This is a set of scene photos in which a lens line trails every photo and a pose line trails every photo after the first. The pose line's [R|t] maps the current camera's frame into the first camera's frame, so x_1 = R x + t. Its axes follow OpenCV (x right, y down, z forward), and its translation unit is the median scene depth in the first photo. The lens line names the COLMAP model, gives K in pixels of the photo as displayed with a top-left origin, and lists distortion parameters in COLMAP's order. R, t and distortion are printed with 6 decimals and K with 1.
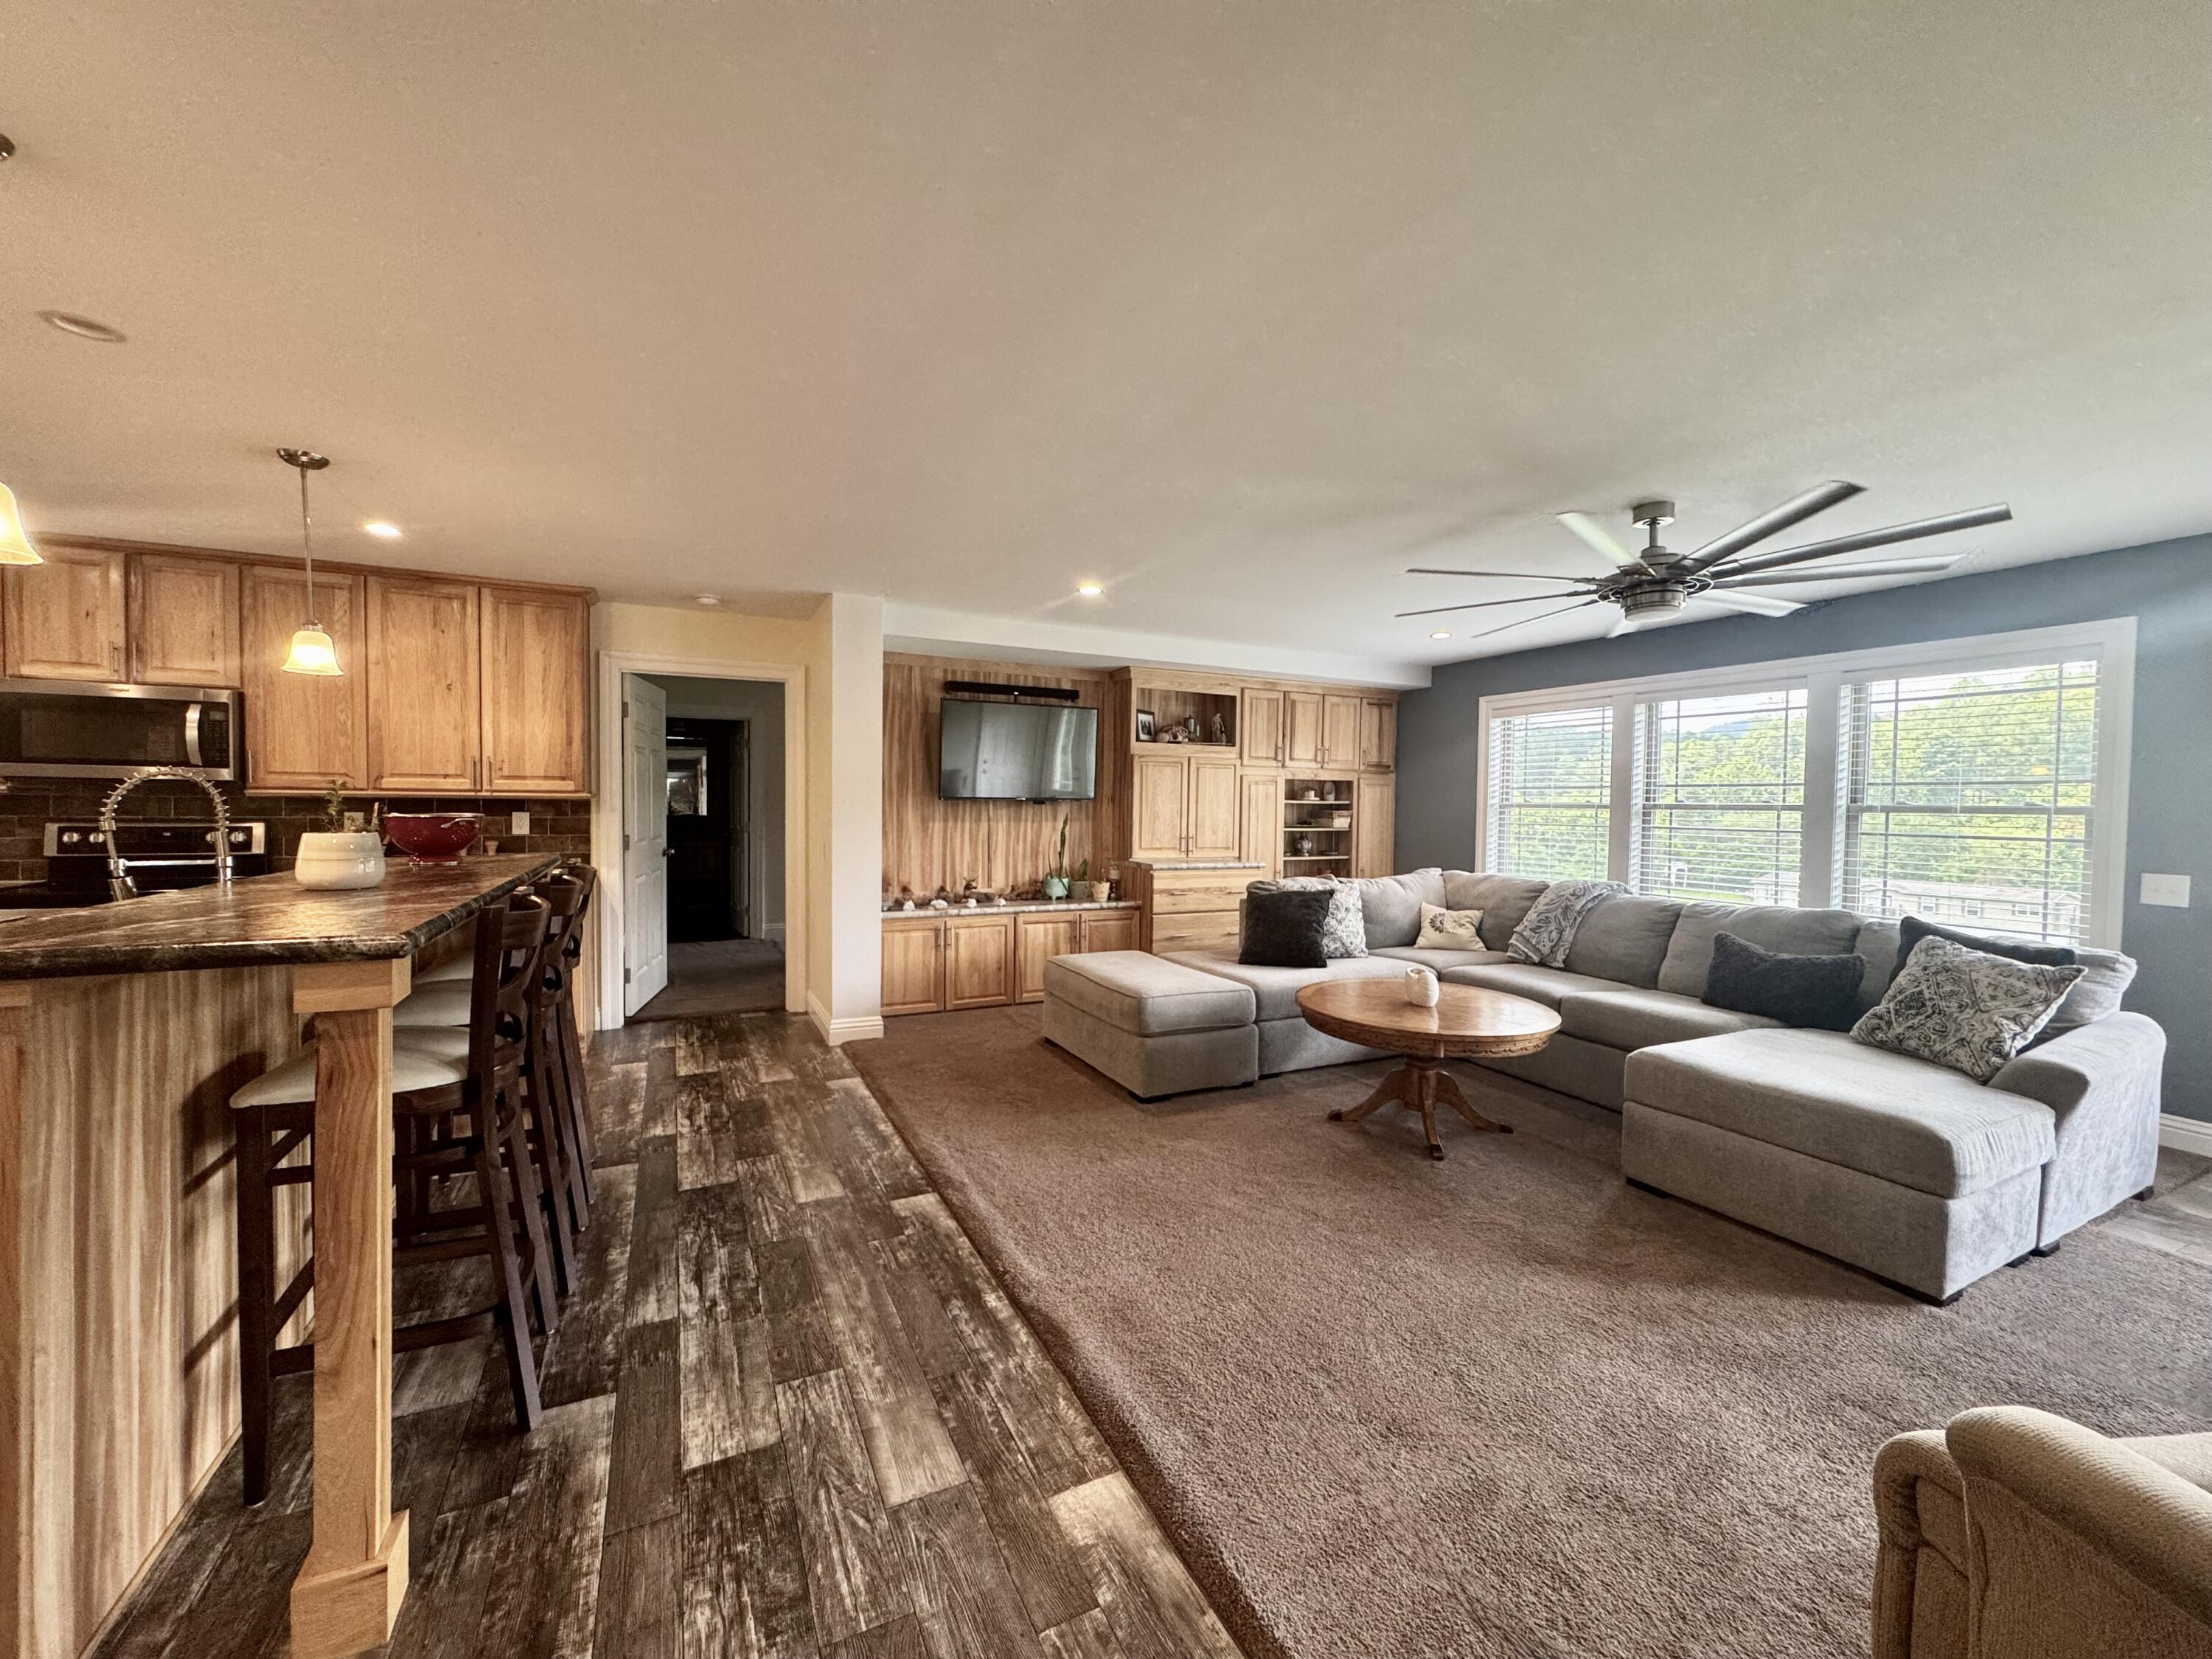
lens RADIAL K [[881.7, 0, 1104.7], [0, 881.7, 826.9], [0, 0, 1]] dist [-0.002422, 0.000837]
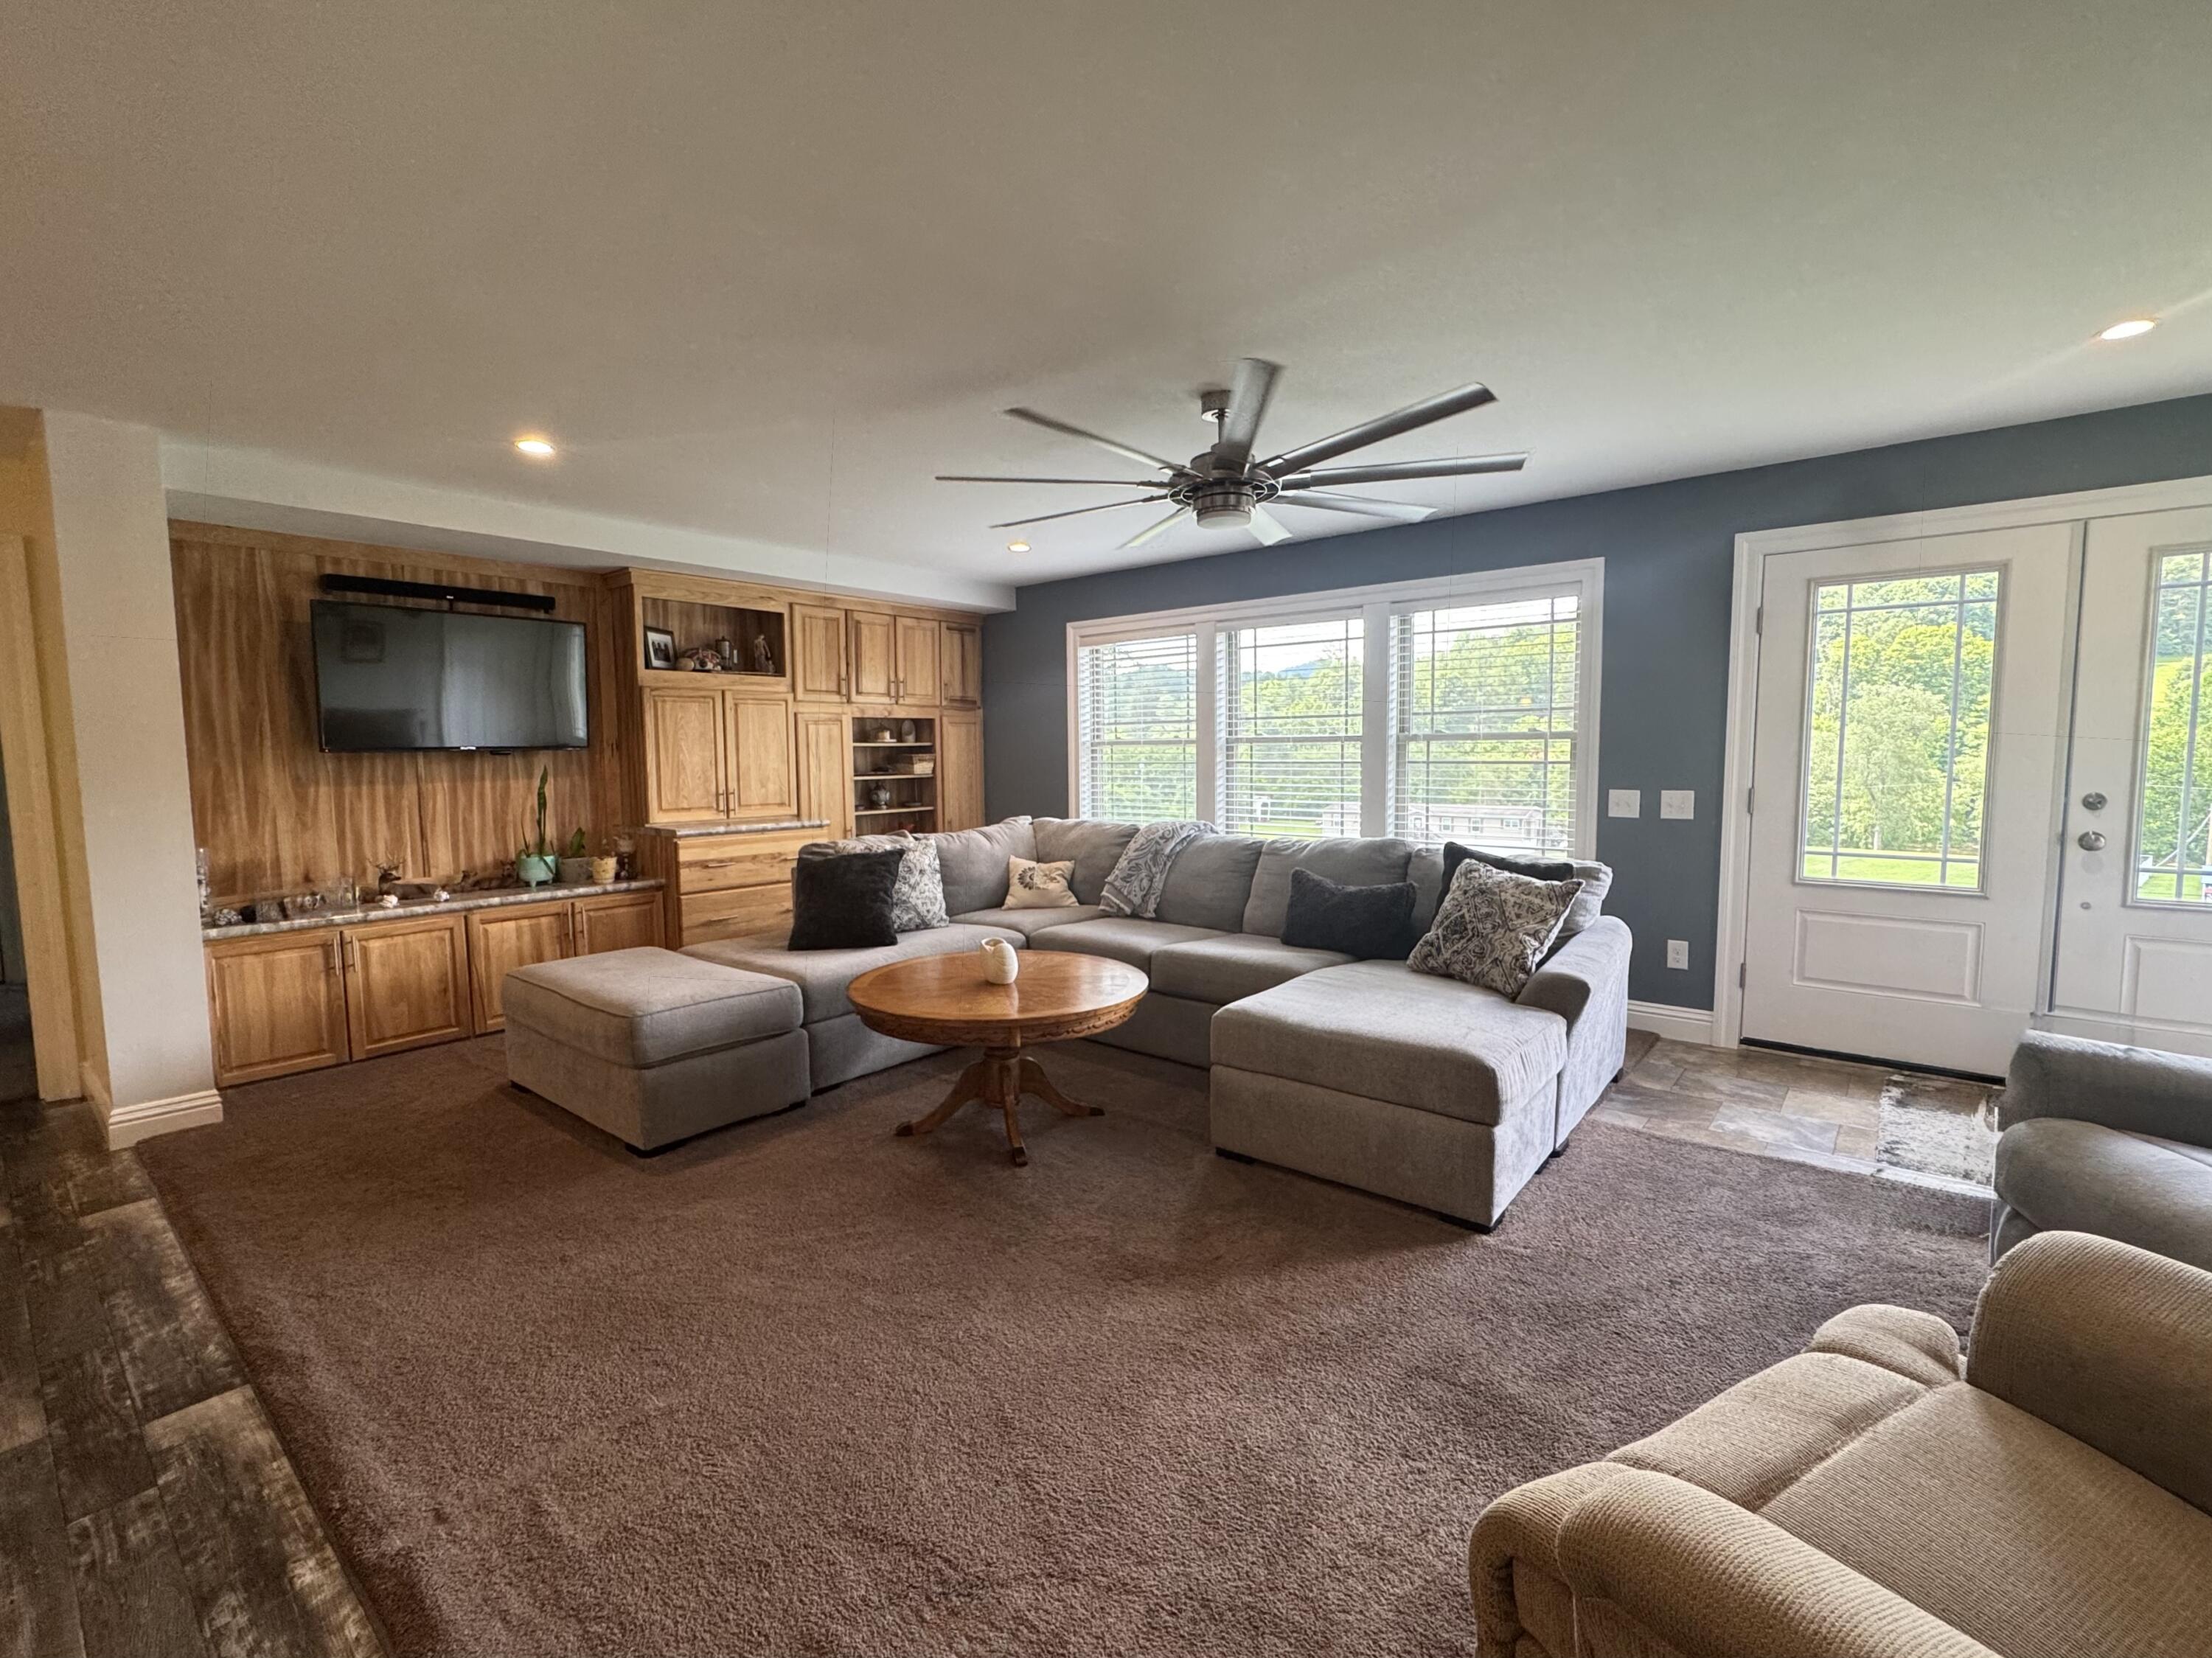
lens RADIAL K [[980.3, 0, 1104.7], [0, 980.3, 823.0], [0, 0, 1]] dist [-0.000458, 0.001194]
pose [[0.913238, -0.054359, 0.403784, 0.067695], [0.034635, 0.997830, 0.055999, 0.002299], [-0.405952, -0.037156, 0.913139, 0.094610]]
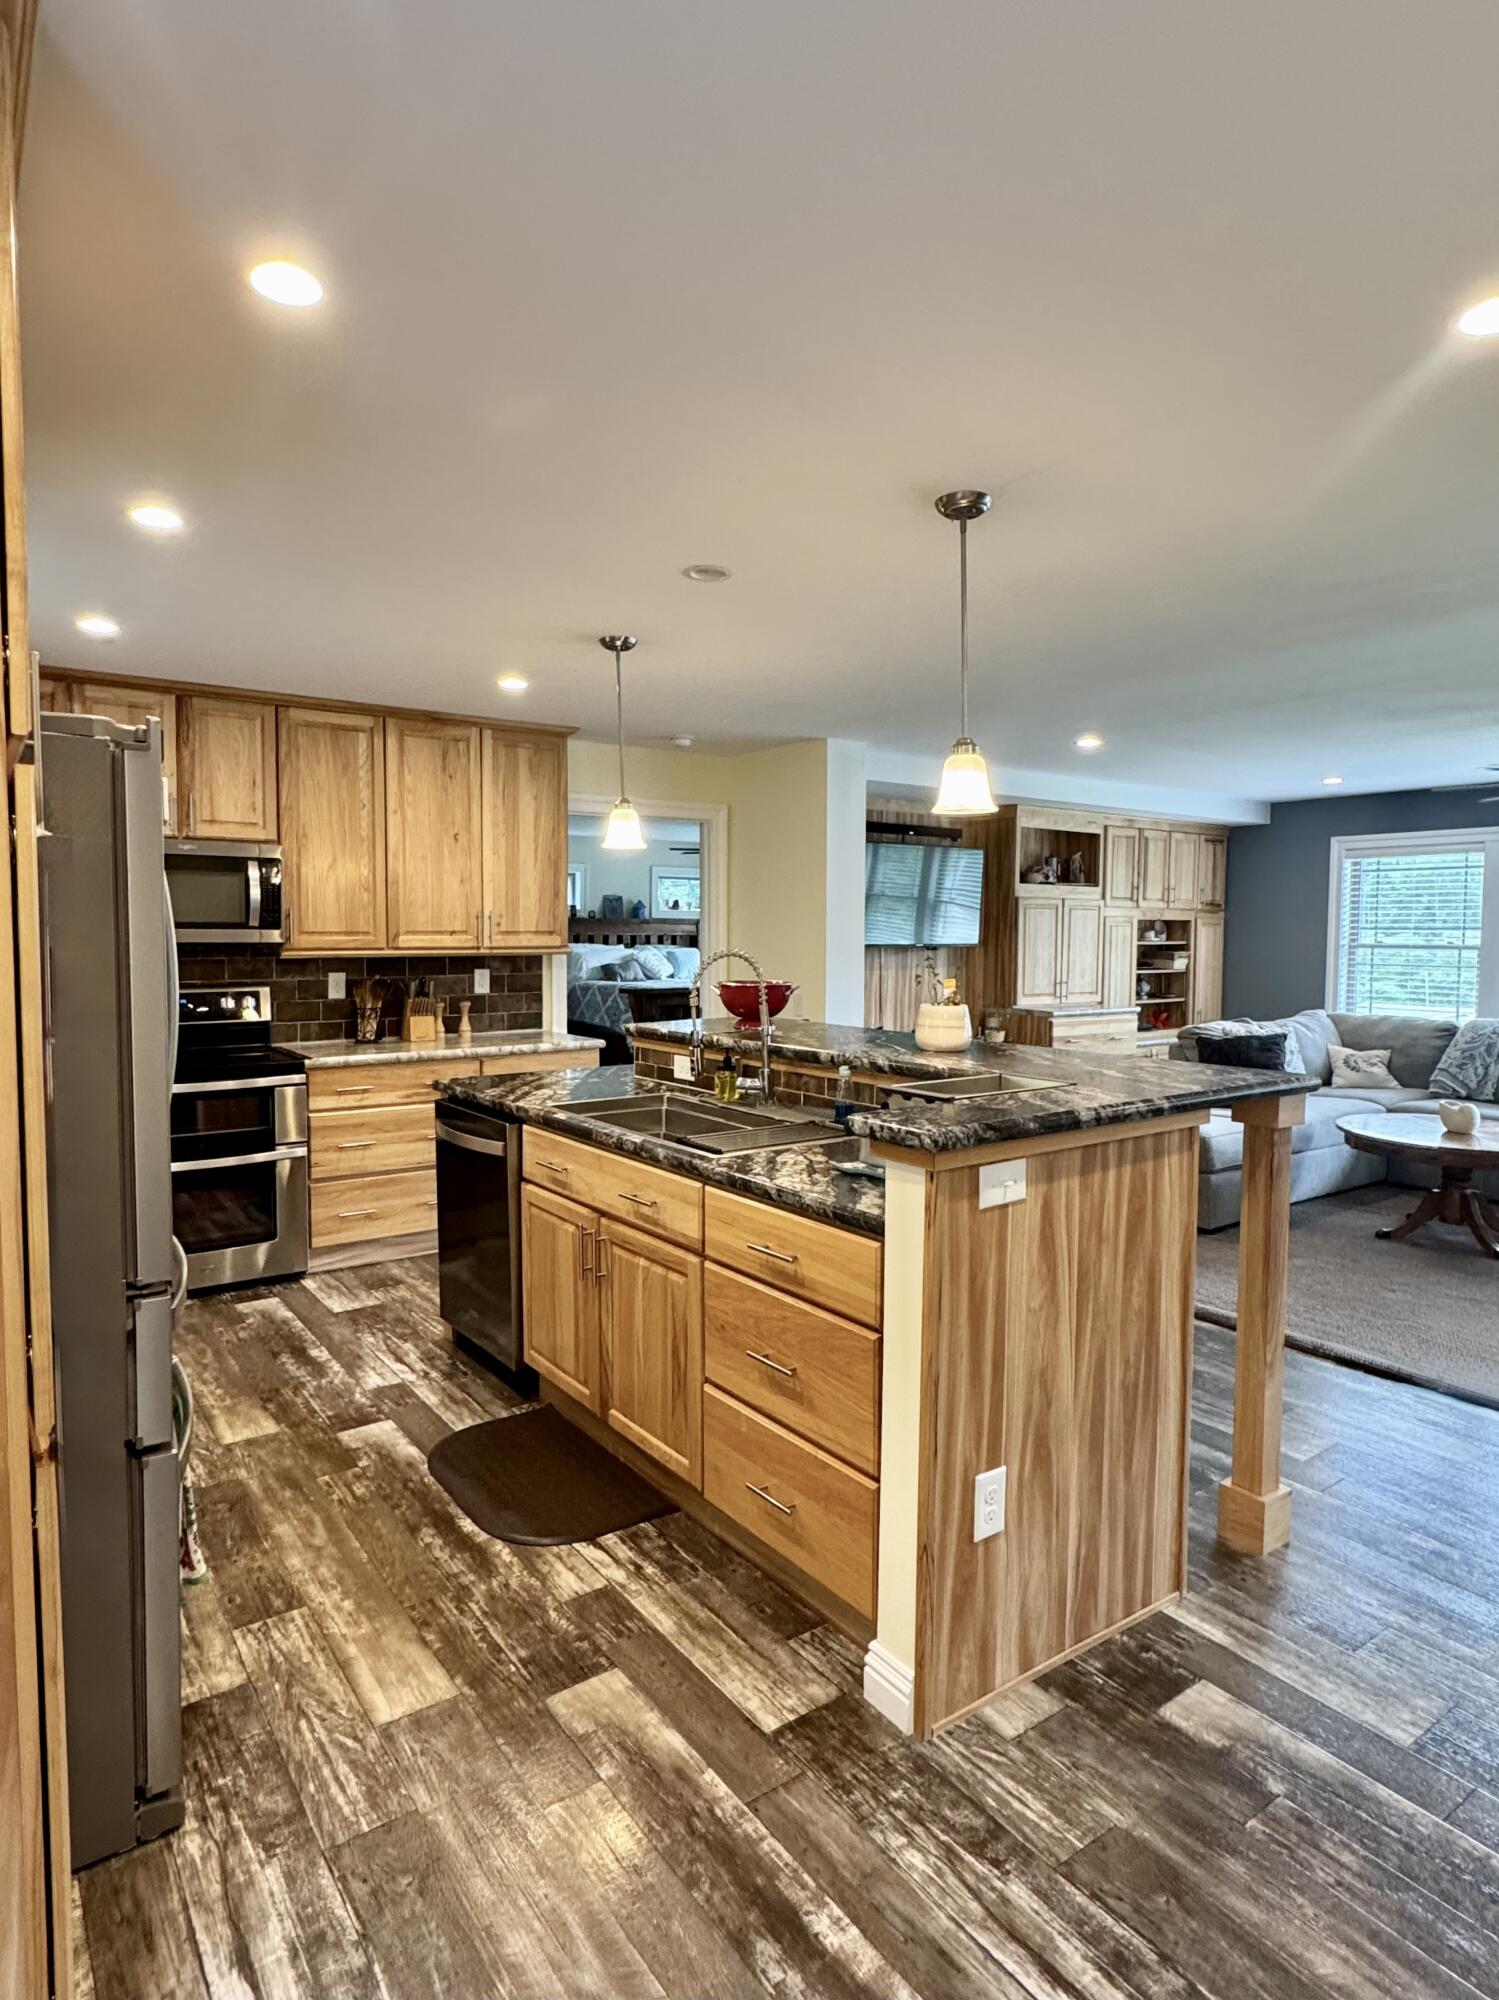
lens RADIAL K [[1136.7, 0, 749.0], [0, 1136.7, 993.5], [0, 0, 1]] dist [-0.004372, 0.002933]
pose [[0.986419, -0.016843, 0.163385, -0.633343], [0.011645, 0.999397, 0.032723, -0.029366], [-0.163838, -0.030376, 0.986019, -0.234618]]
